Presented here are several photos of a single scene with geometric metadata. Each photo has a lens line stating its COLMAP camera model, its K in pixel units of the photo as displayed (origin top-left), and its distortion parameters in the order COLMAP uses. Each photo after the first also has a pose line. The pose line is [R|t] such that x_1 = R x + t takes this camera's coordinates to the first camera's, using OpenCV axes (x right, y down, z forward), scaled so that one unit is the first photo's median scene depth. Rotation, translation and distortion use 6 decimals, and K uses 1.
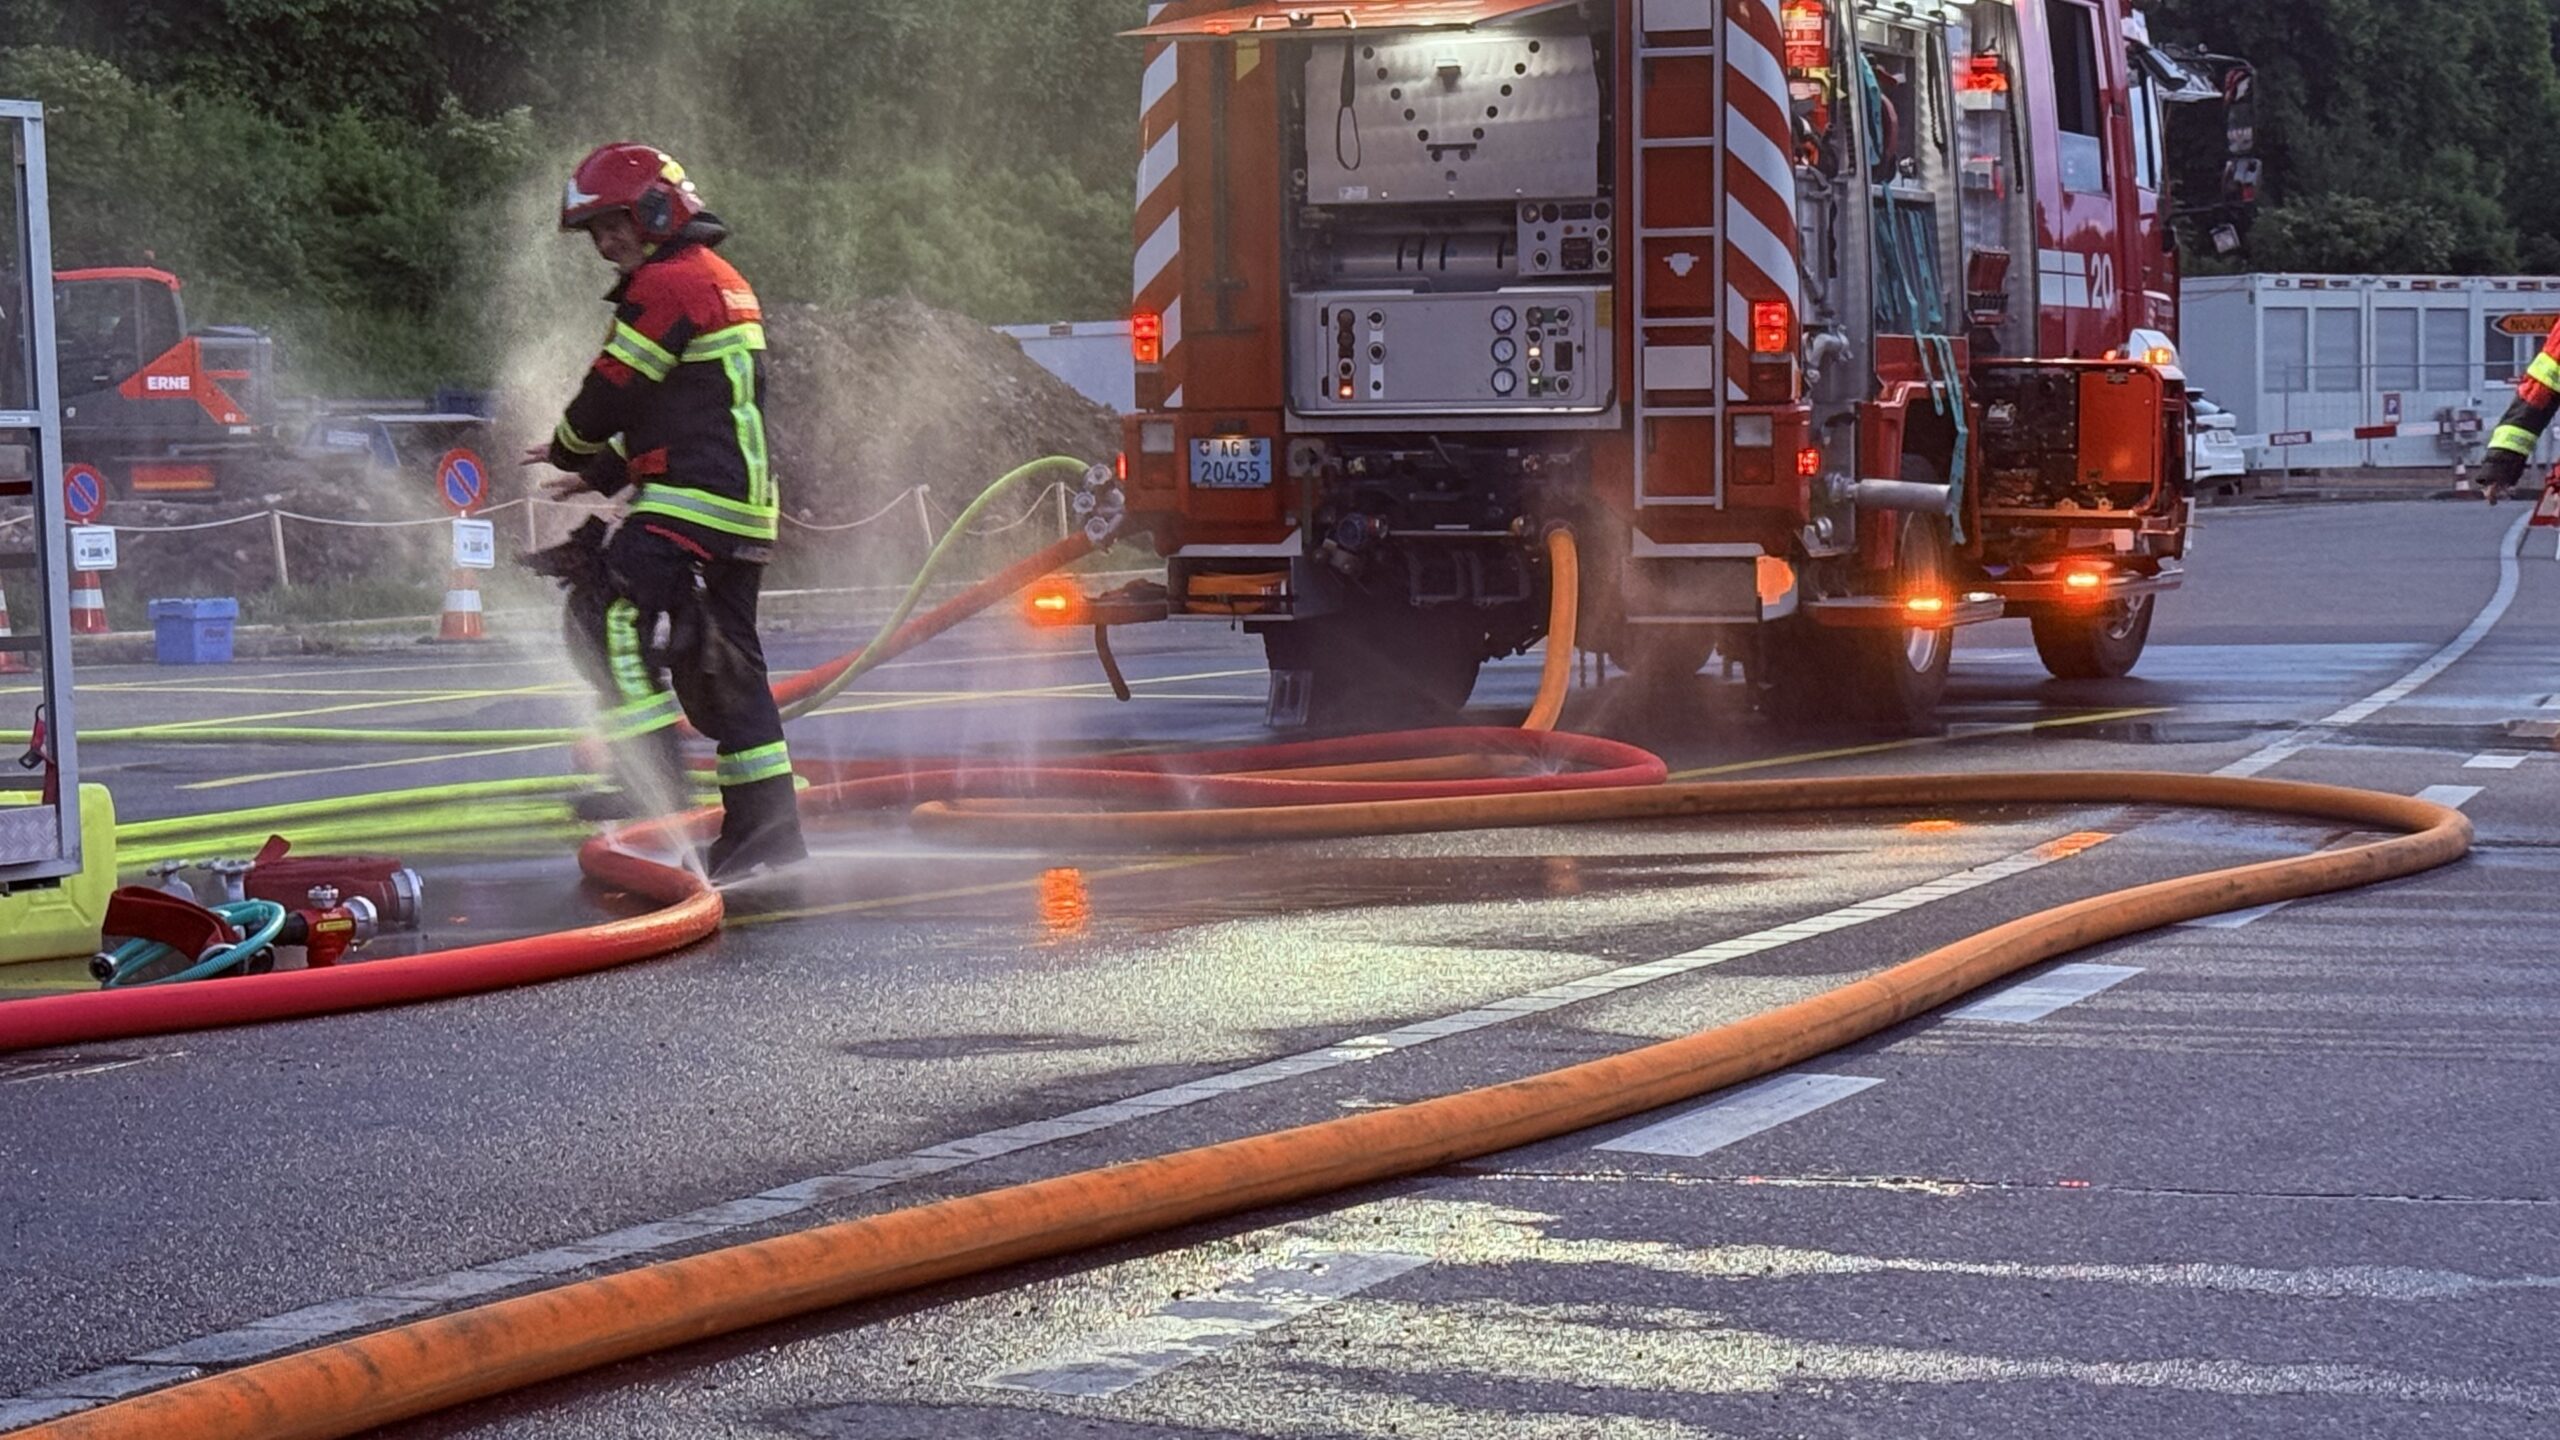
lens RADIAL K [[5769.4, 0, 1259.5], [0, 5769.4, 730.9], [0, 0, 1]] dist [0.192343, 0.000000]
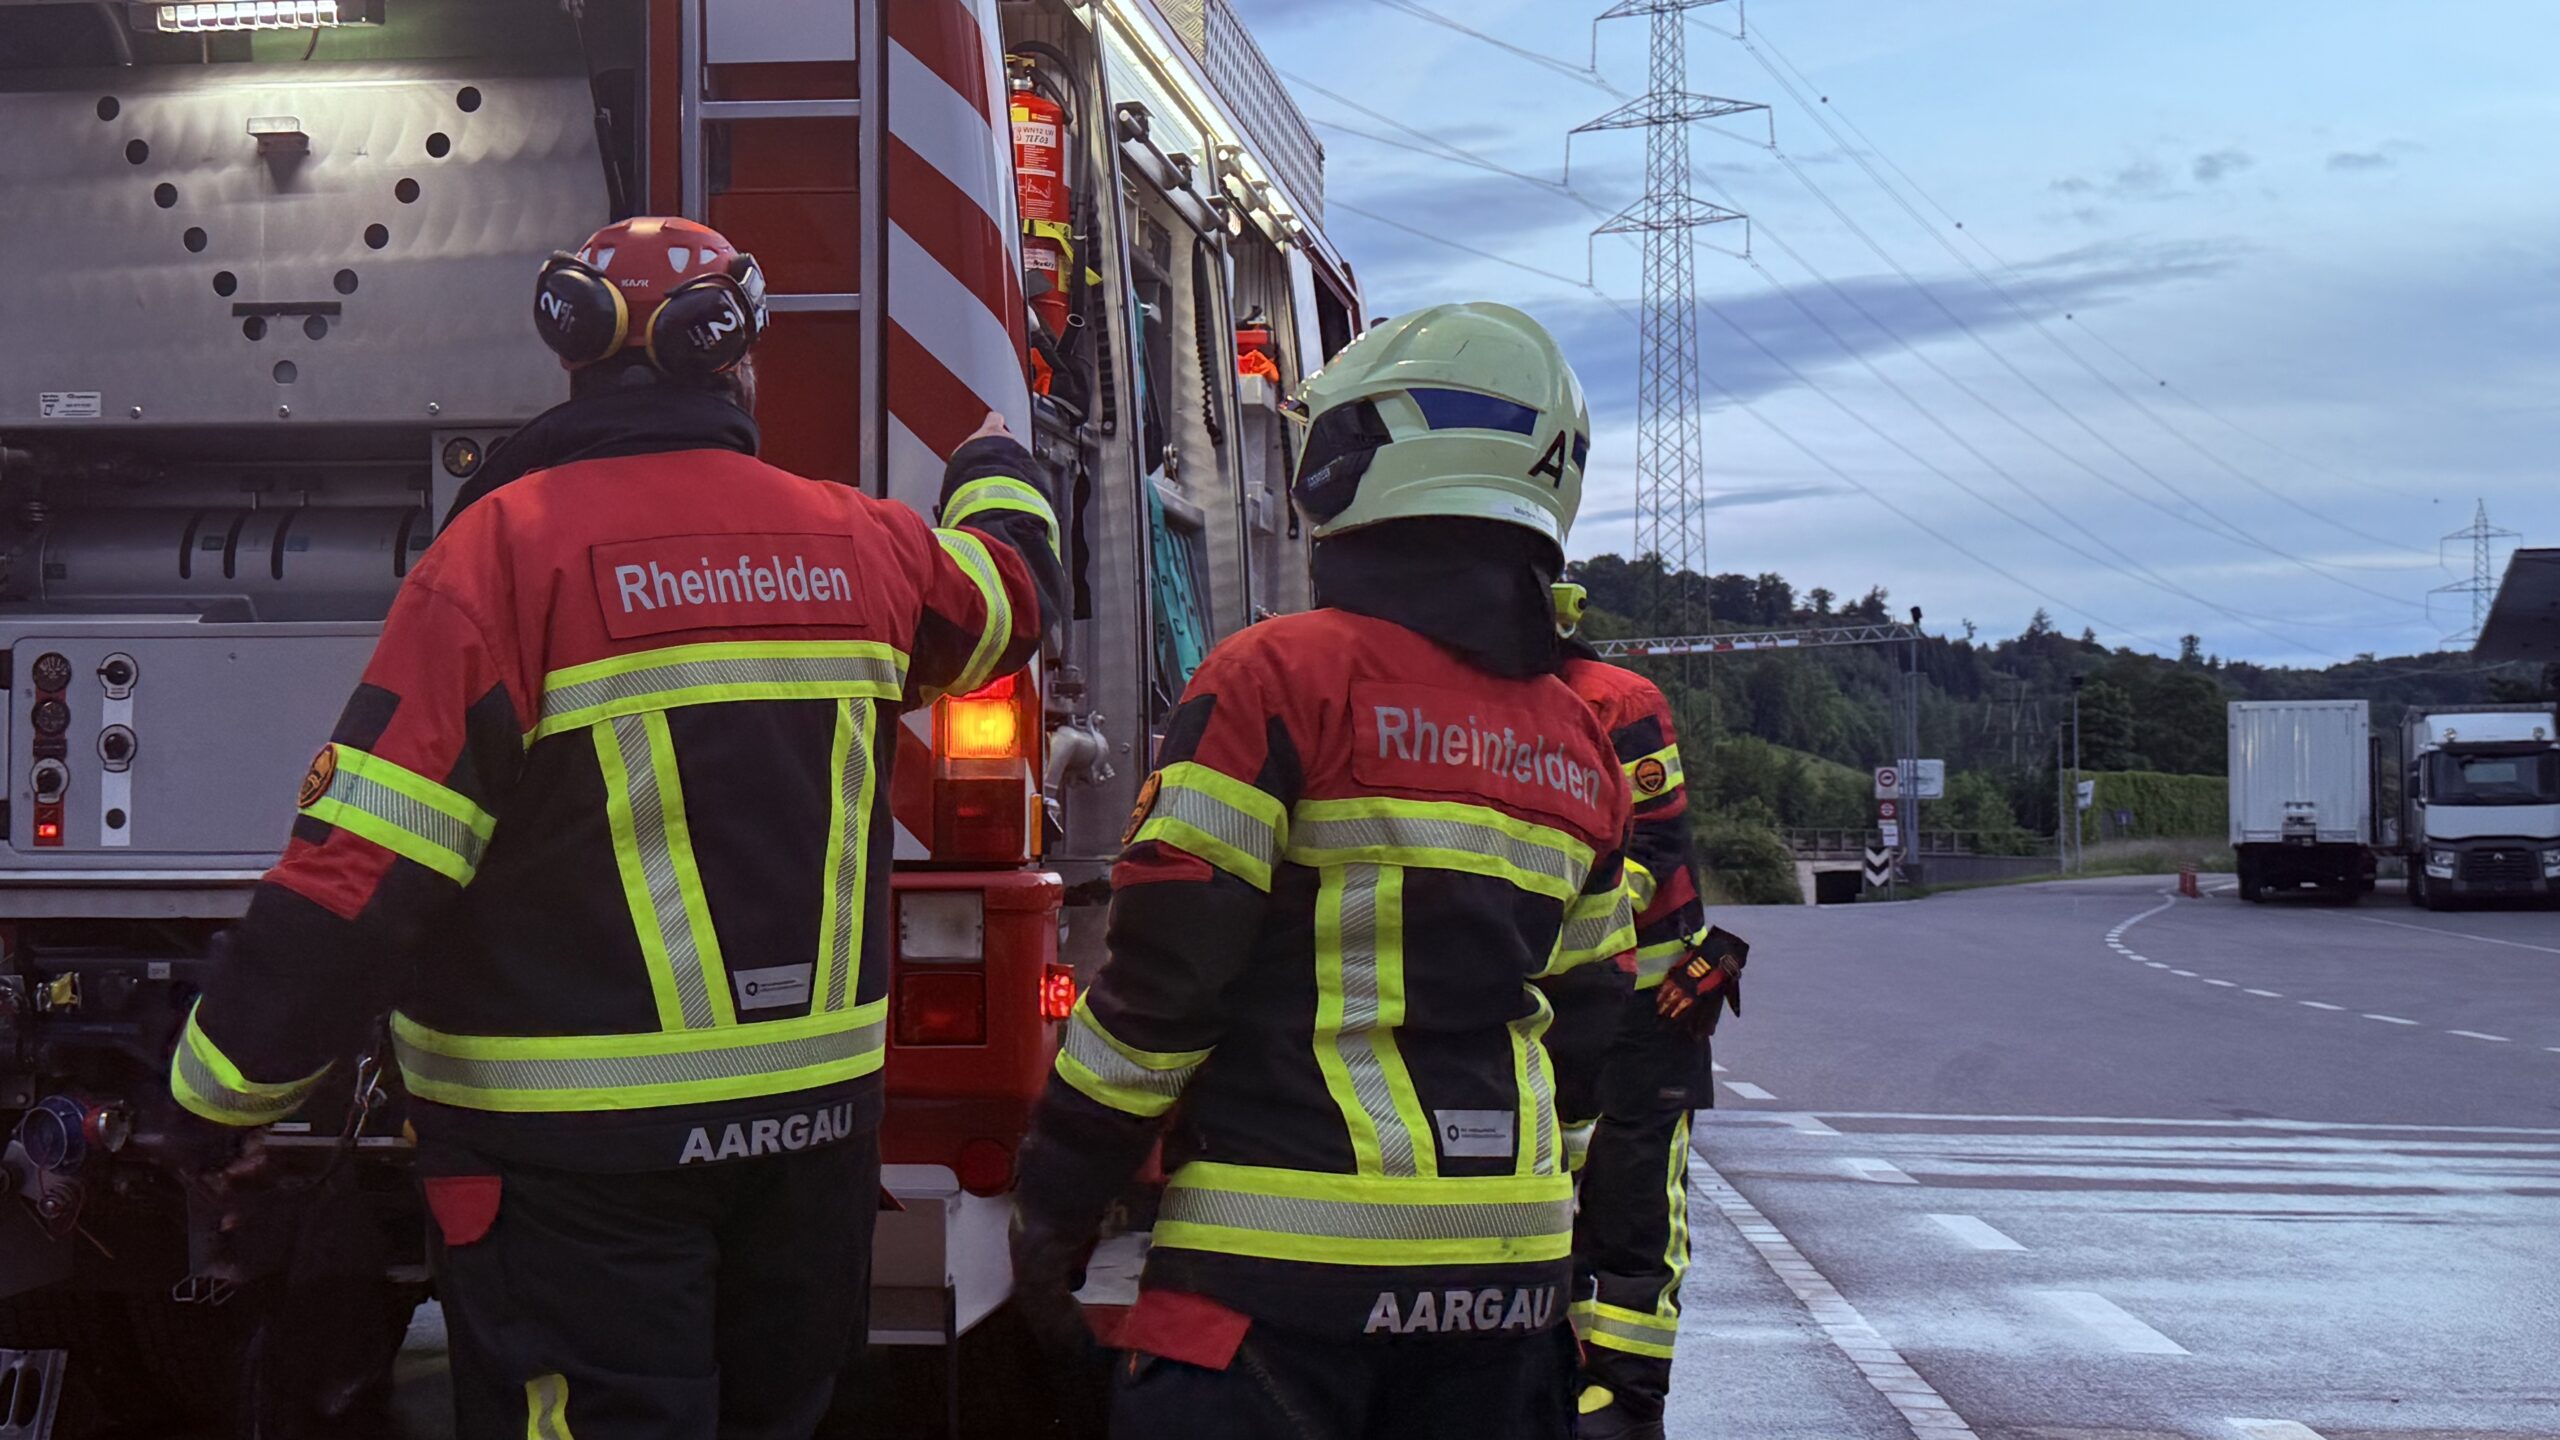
lens RADIAL K [[3440.8, 0, 1270.5], [0, 3440.8, 717.9], [0, 0, 1]] dist [0.143891, 0.000000]
pose [[0.976233, 0.019033, 0.215886, 0.049989], [0.000017, 0.996130, -0.087895, -0.043054], [-0.216724, 0.085810, 0.972454, 0.704462]]
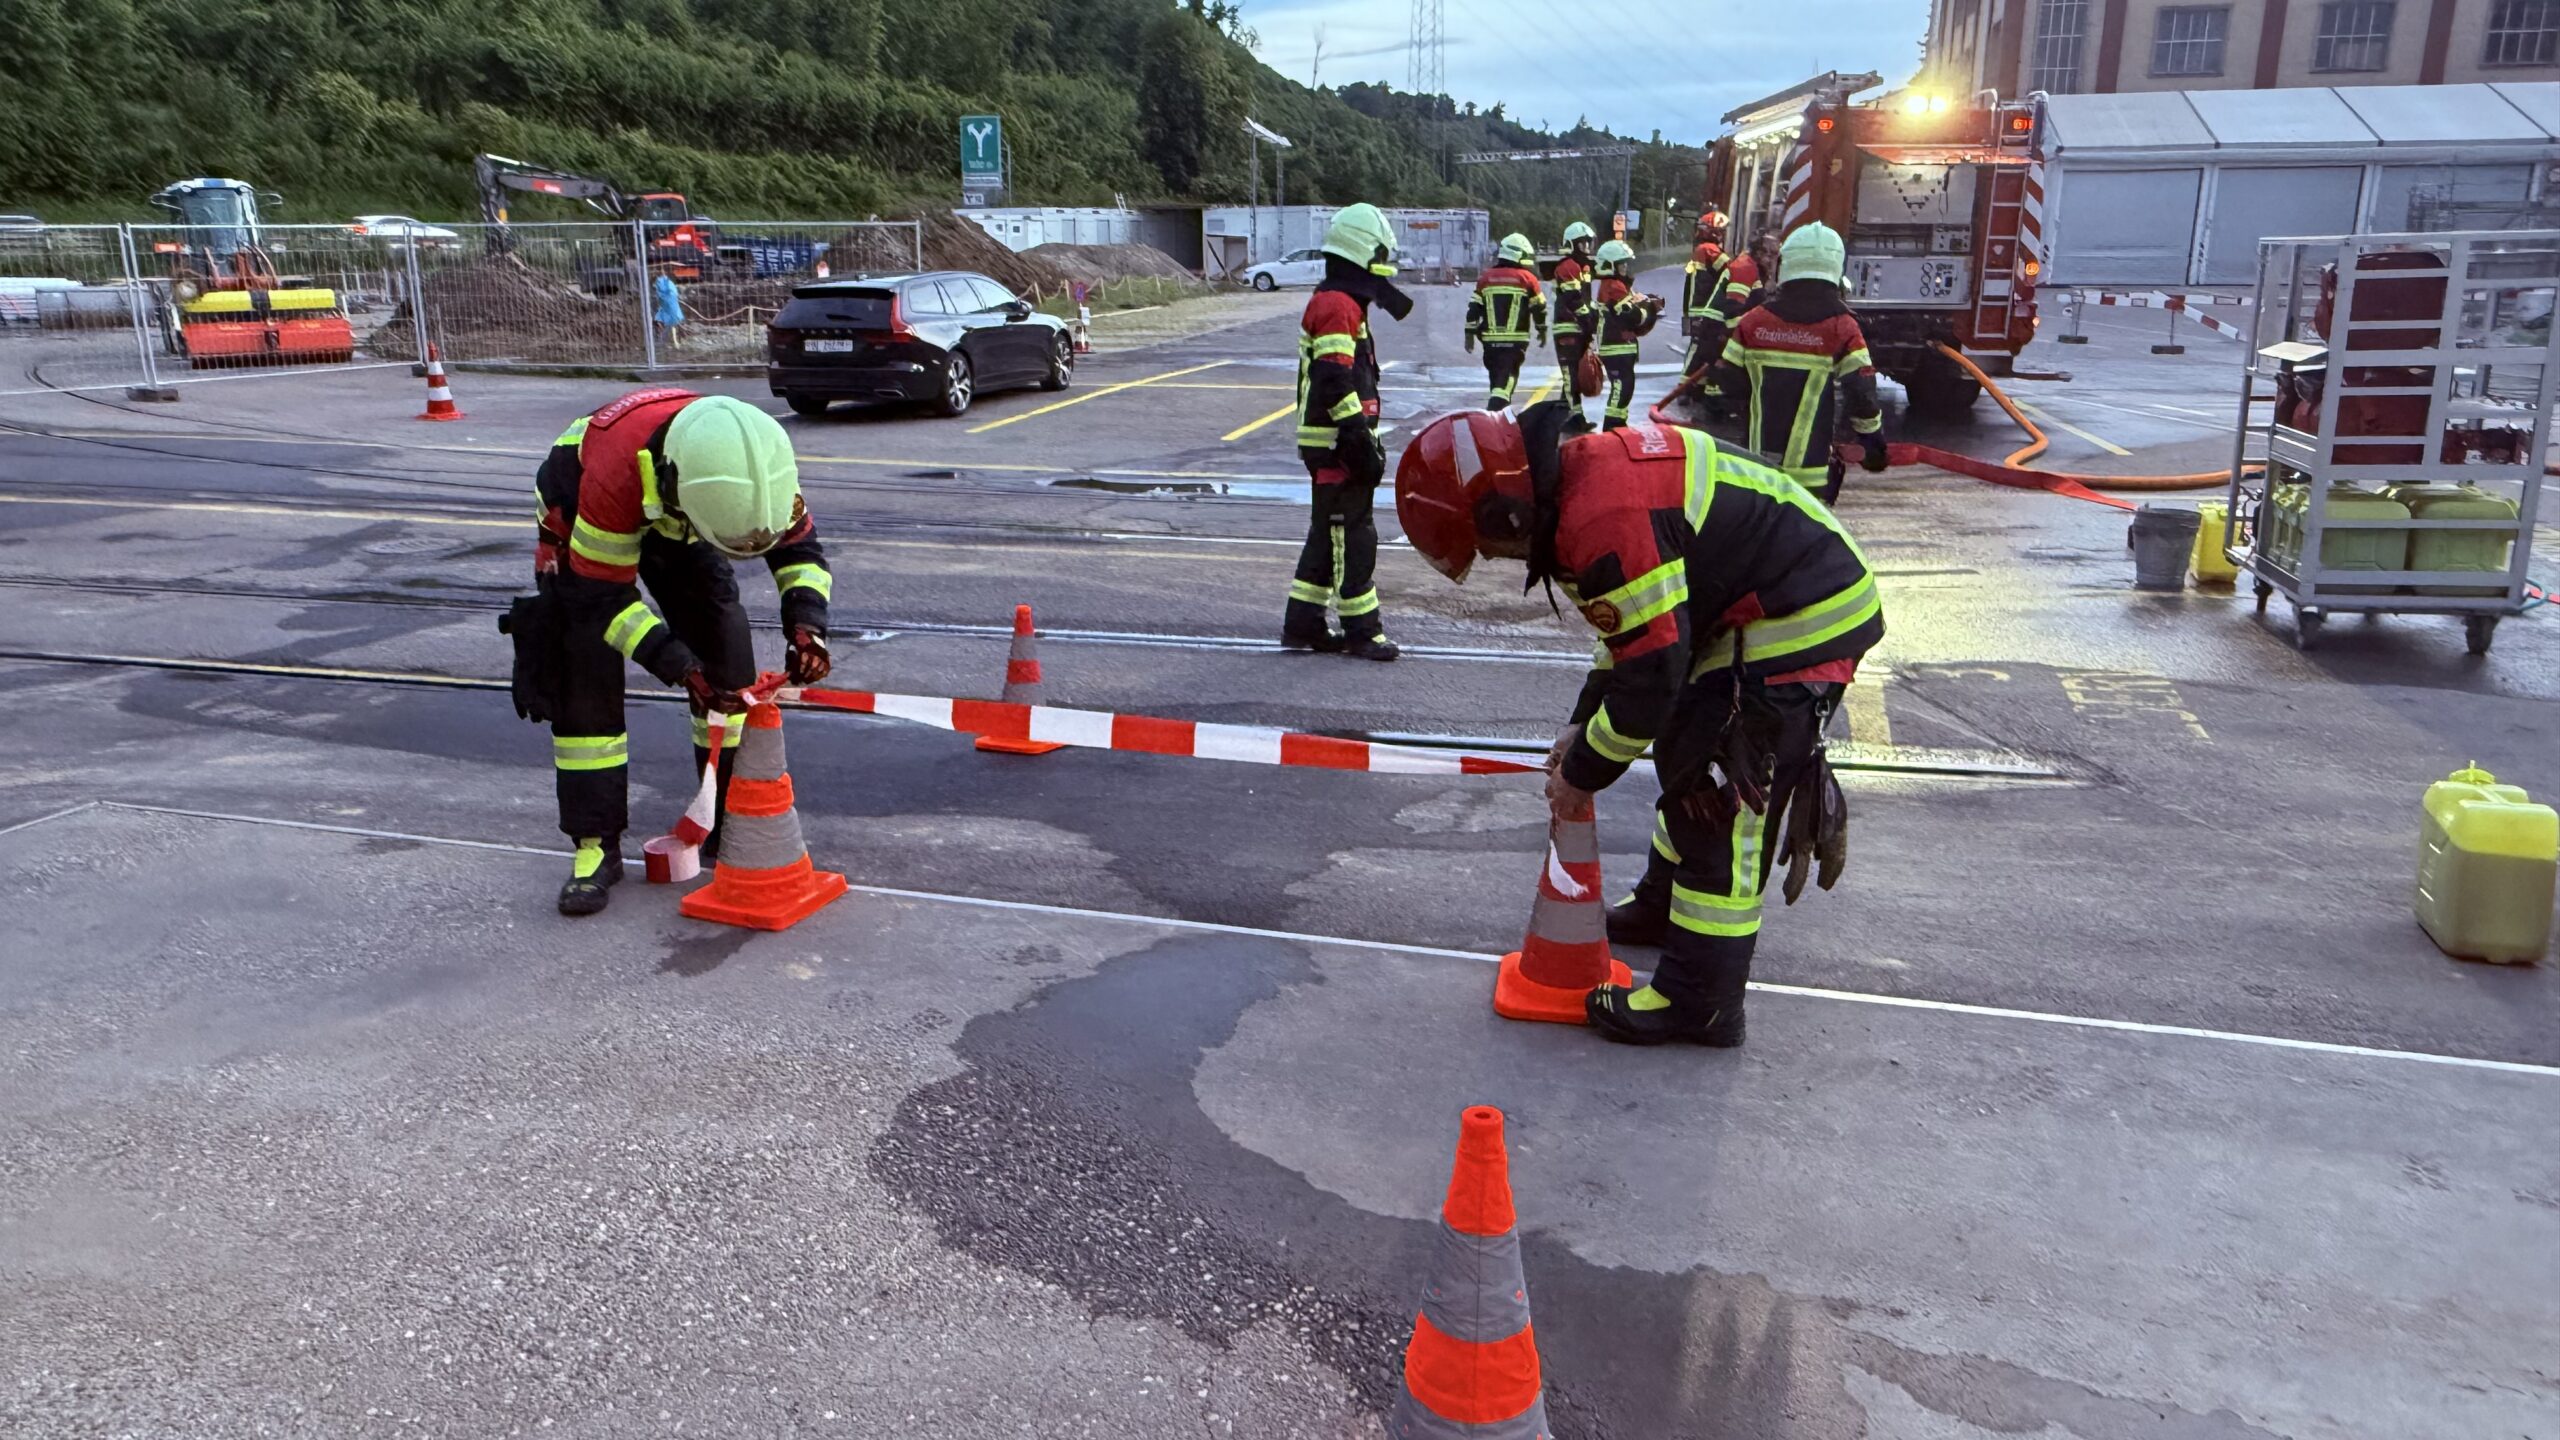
lens RADIAL K [[1769.9, 0, 1287.0], [0, 1769.9, 727.9], [0, 0, 1]] dist [0.001035, 0.000671]
pose [[0.960941, -0.059606, 0.270258, -0.496262], [0.000419, 0.976844, 0.213954, -0.036657], [-0.276753, -0.205484, 0.938714, 0.230931]]
